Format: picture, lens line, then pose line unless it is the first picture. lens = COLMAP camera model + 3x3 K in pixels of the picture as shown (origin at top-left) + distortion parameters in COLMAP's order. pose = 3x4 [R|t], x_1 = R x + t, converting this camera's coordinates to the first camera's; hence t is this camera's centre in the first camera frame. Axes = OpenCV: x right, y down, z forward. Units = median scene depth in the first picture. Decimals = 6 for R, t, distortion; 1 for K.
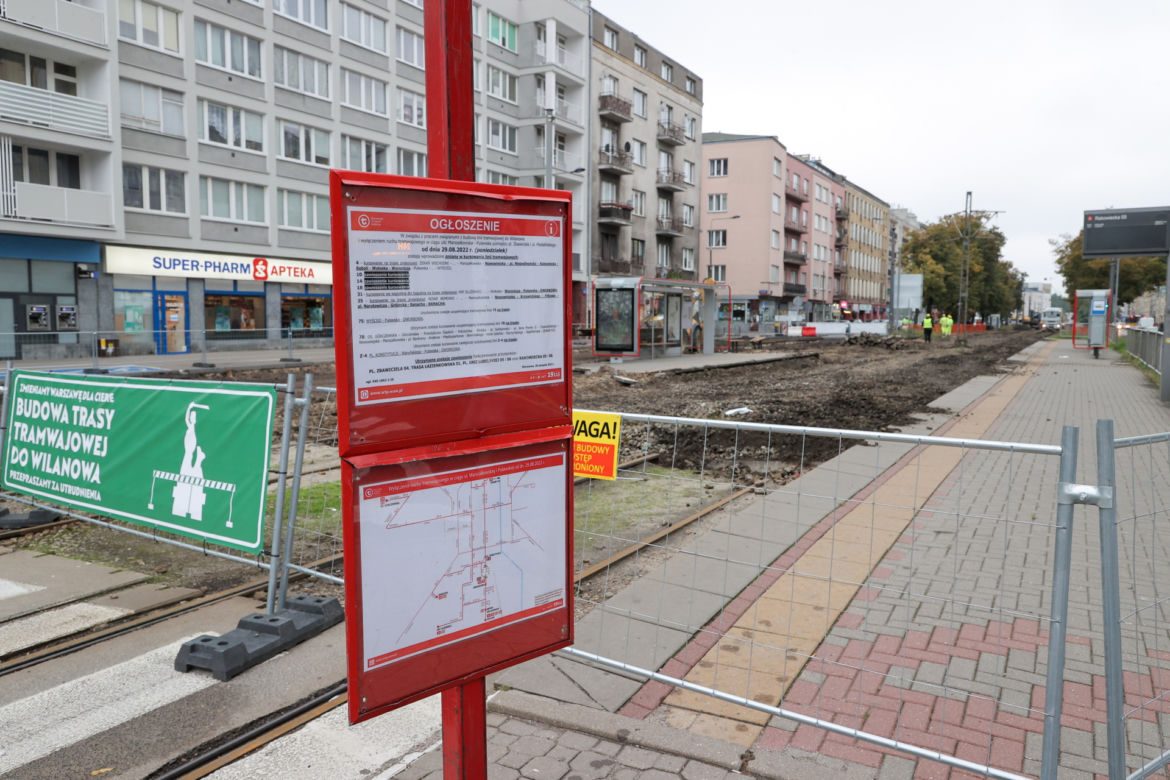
lens RADIAL K [[860.7, 0, 608.4], [0, 860.7, 392.0], [0, 0, 1]] dist [0.008793, 0.006921]
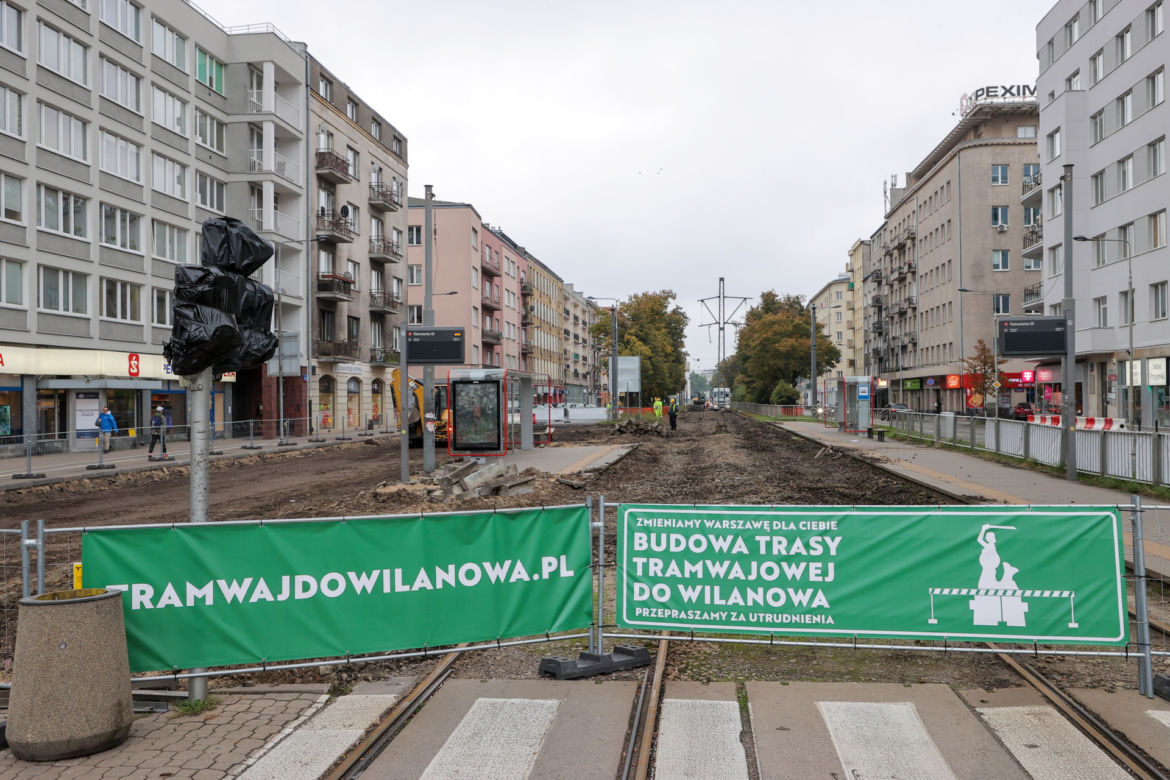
lens RADIAL K [[1030.7, 0, 527.3], [0, 1030.7, 390.3], [0, 0, 1]] dist [0.013826, 0.011961]
pose [[0.929516, -0.011579, 0.368599, -0.197079], [0.045916, 0.995363, -0.084521, -0.009847], [-0.365911, 0.095488, 0.925738, -0.009501]]
